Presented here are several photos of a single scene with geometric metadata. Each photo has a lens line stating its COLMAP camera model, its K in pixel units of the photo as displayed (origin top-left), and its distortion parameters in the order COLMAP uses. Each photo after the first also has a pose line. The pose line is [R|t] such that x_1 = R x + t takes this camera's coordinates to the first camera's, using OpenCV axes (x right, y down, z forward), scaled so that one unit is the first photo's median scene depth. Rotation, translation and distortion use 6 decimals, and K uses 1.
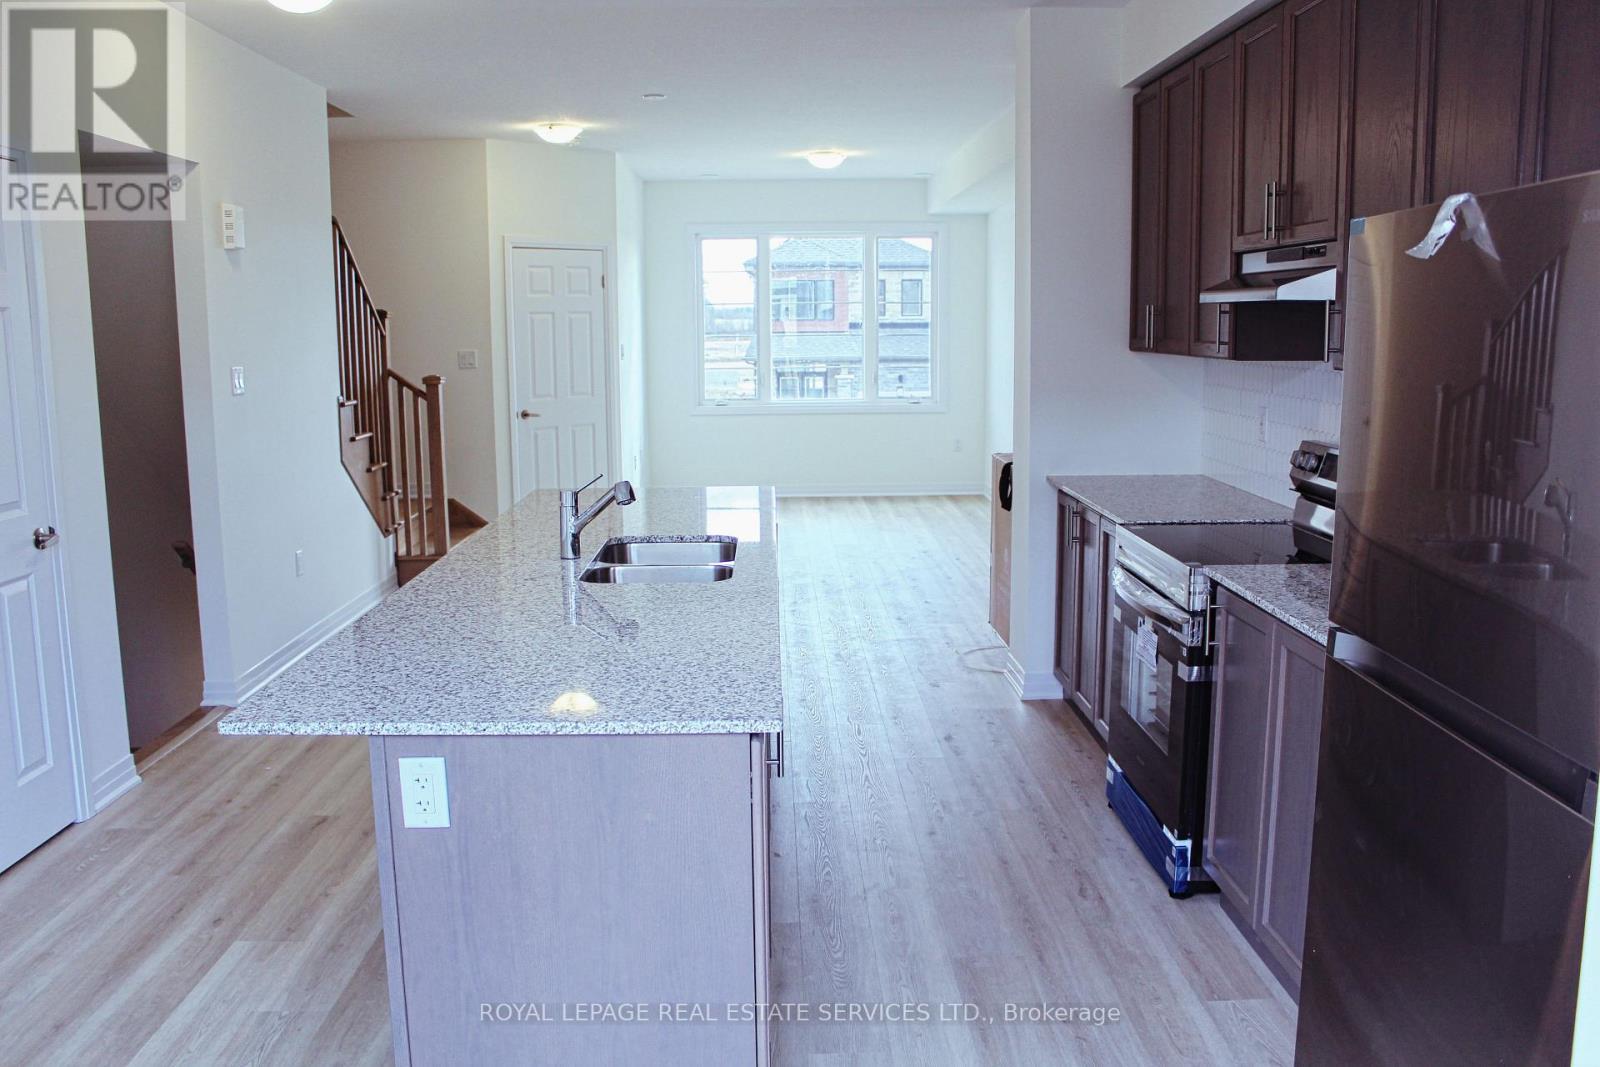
lens RADIAL K [[1254.6, 0, 813.0], [0, 1254.6, 525.3], [0, 0, 1]] dist [-0.006237, -0.000756]
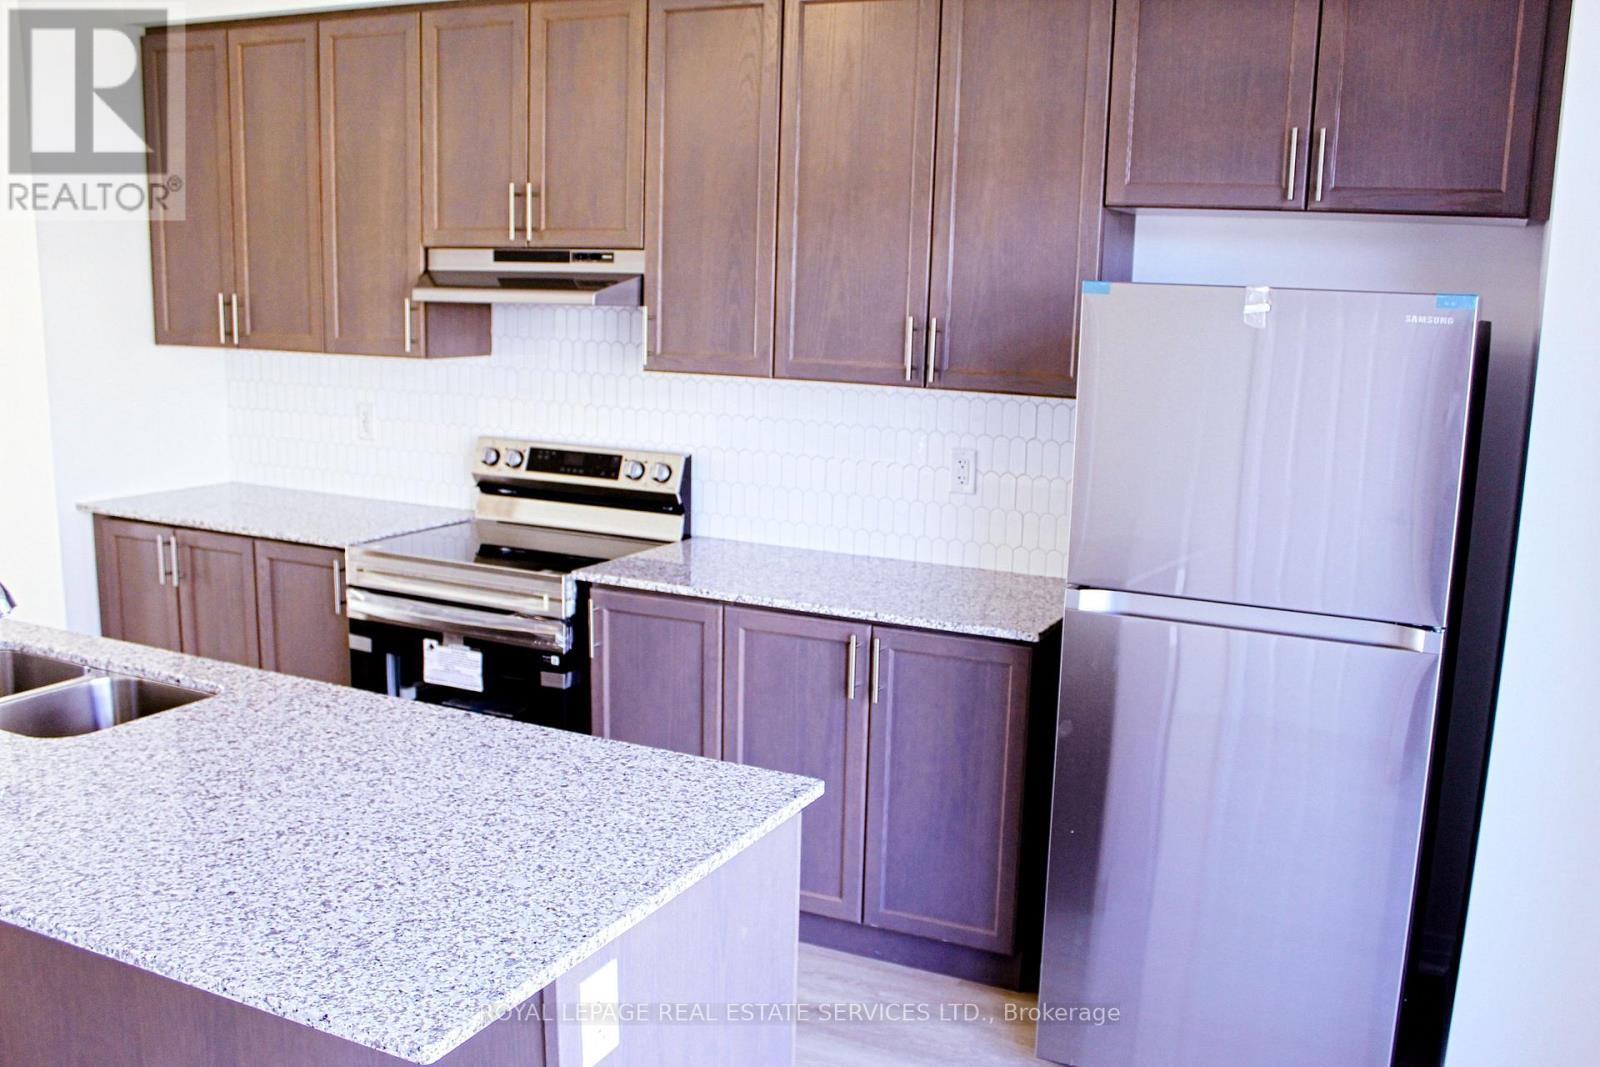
lens RADIAL K [[1354.1, 0, 862.0], [0, 1354.1, 563.2], [0, 0, 1]] dist [-0.151852, 0.078478]
pose [[0.436230, -0.145947, 0.887920, -0.538517], [0.101120, 0.988460, 0.112793, -0.071132], [-0.894135, 0.040583, 0.445954, 0.311400]]
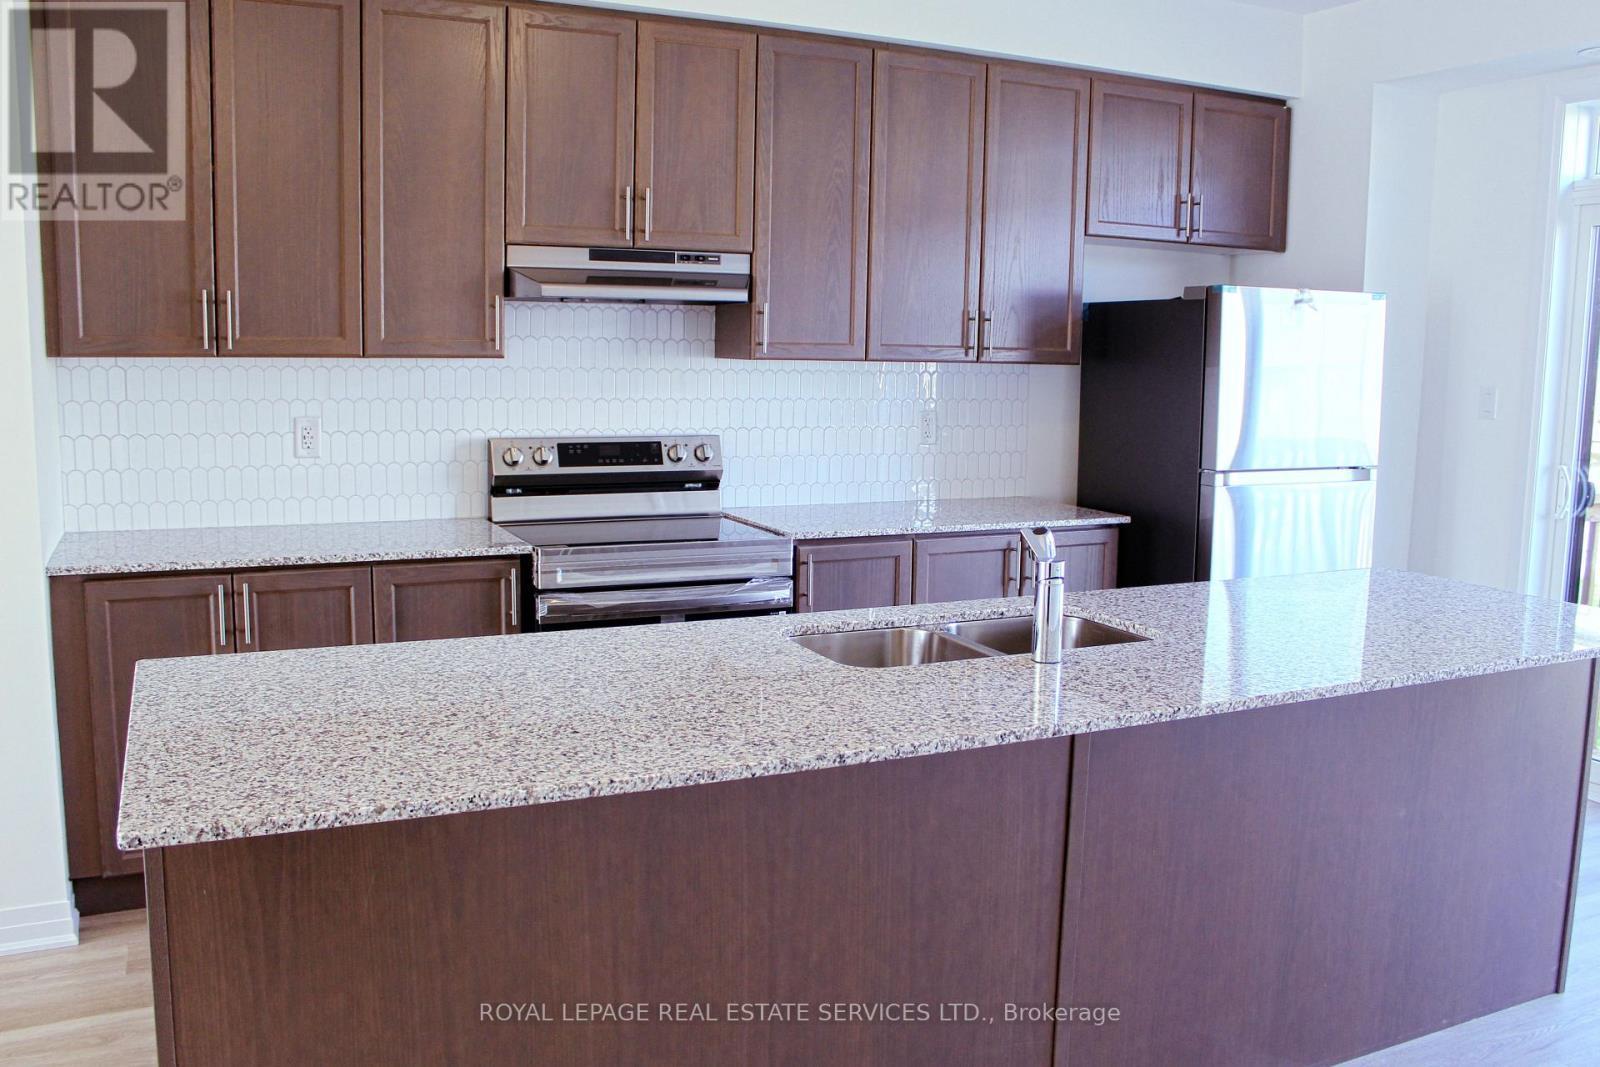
lens RADIAL K [[1354.1, 0, 803.2], [0, 1354.1, 542.0], [0, 0, 1]] dist [-0.151852, 0.078478]
pose [[-0.388085, -0.128481, 0.912624, -0.820127], [0.131497, 0.972385, 0.192812, -0.195230], [-0.912194, 0.194835, -0.360473, 1.430595]]
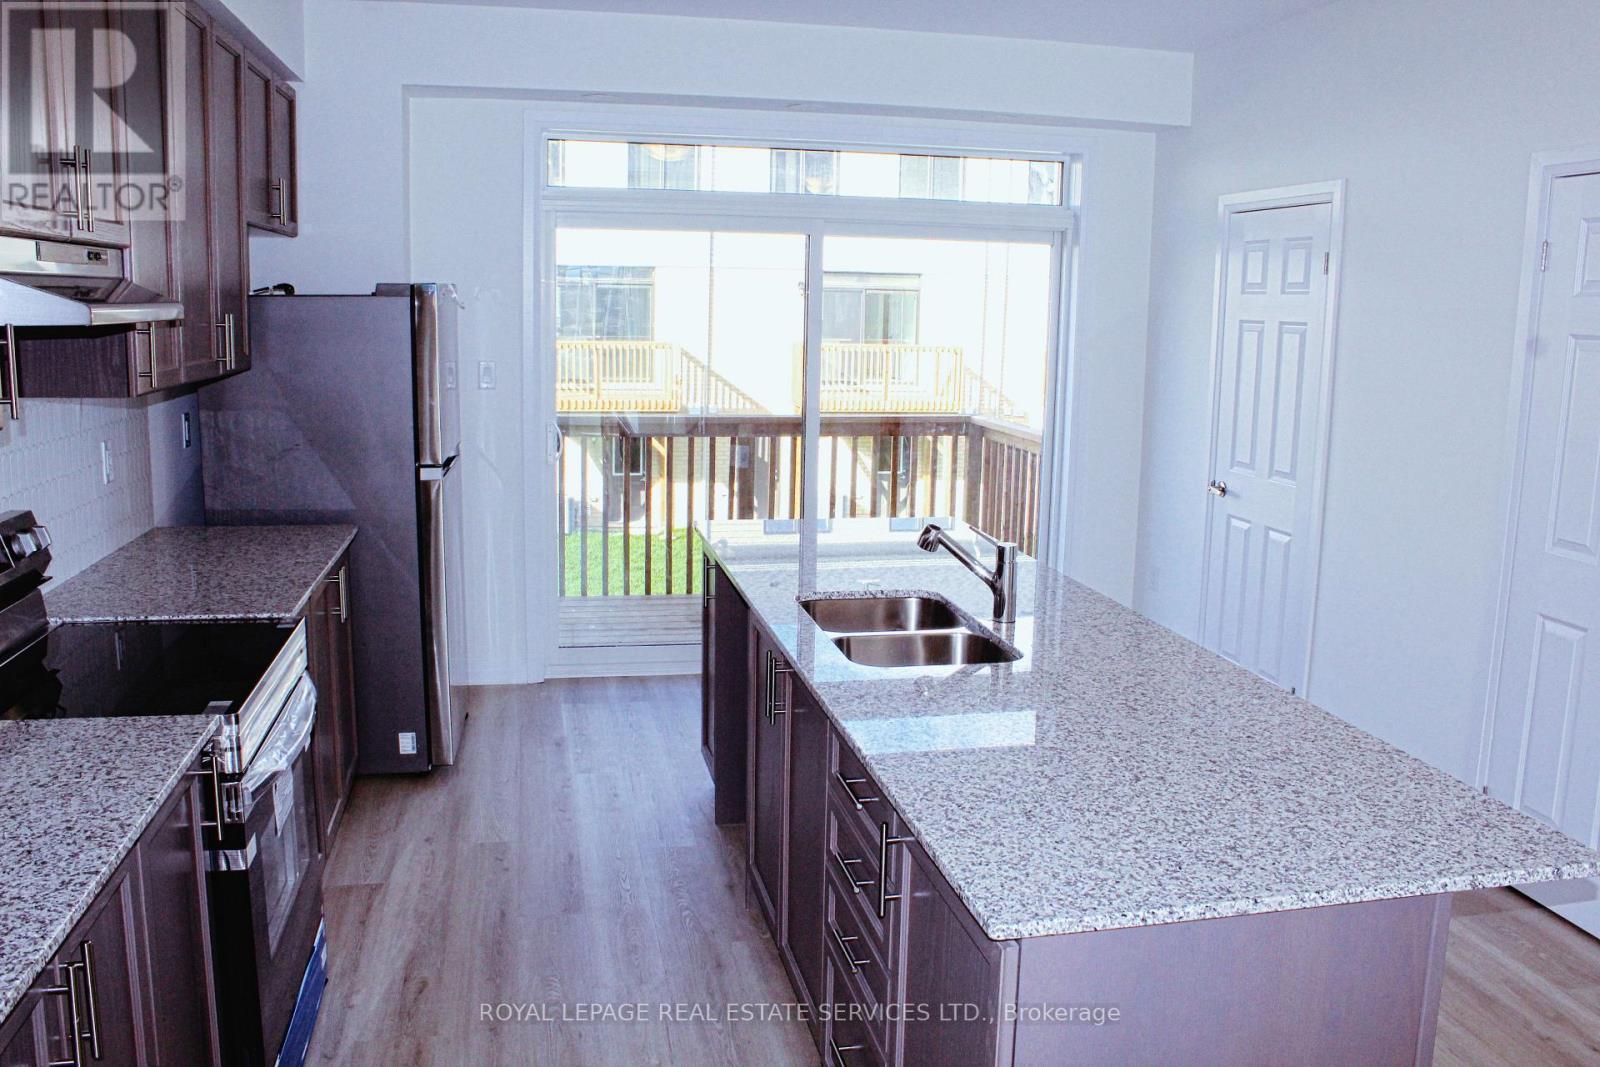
lens RADIAL K [[1354.1, 0, 785.9], [0, 1354.1, 532.5], [0, 0, 1]] dist [-0.151852, 0.078478]
pose [[-0.987693, 0.020449, -0.155062, 0.104595], [-0.030536, 0.947126, 0.319404, -0.336167], [0.153395, 0.320208, -0.934846, 1.917213]]
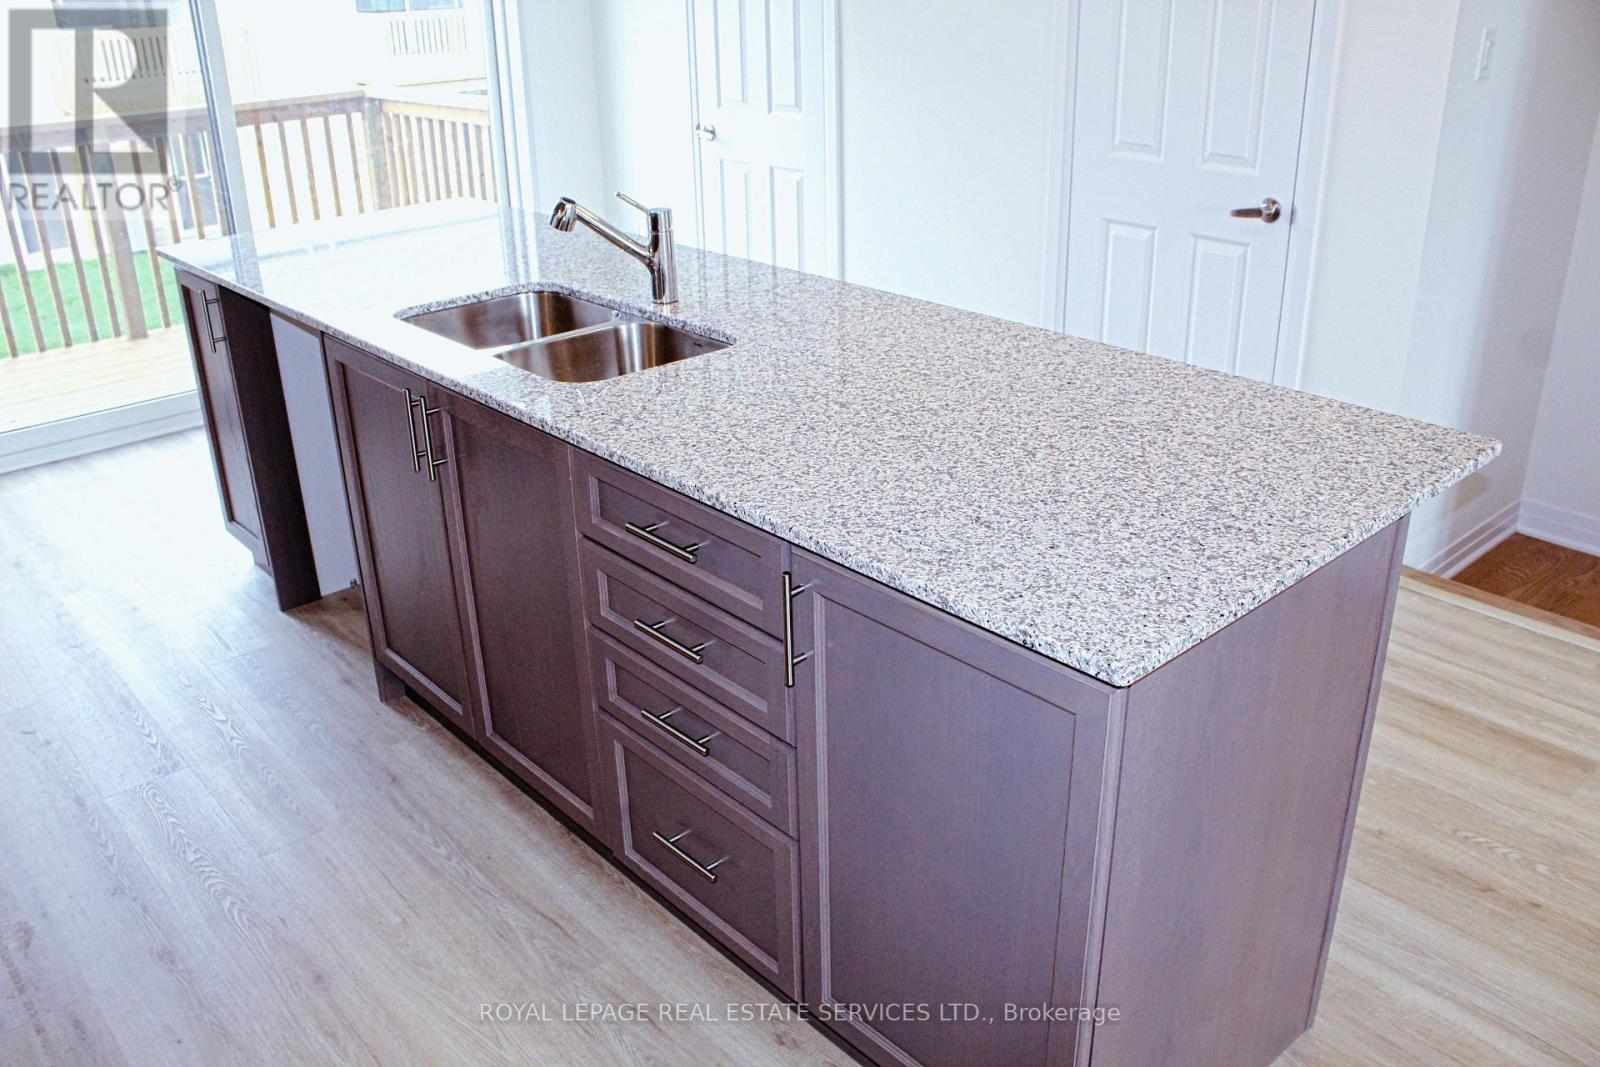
lens RADIAL K [[1354.1, 0, 800.3], [0, 1354.1, 526.2], [0, 0, 1]] dist [-0.151852, 0.078478]
pose [[-0.771221, 0.277032, -0.573124, 0.244452], [-0.068869, 0.858740, 0.507763, -0.274764], [0.632831, 0.431068, -0.643200, 1.691312]]
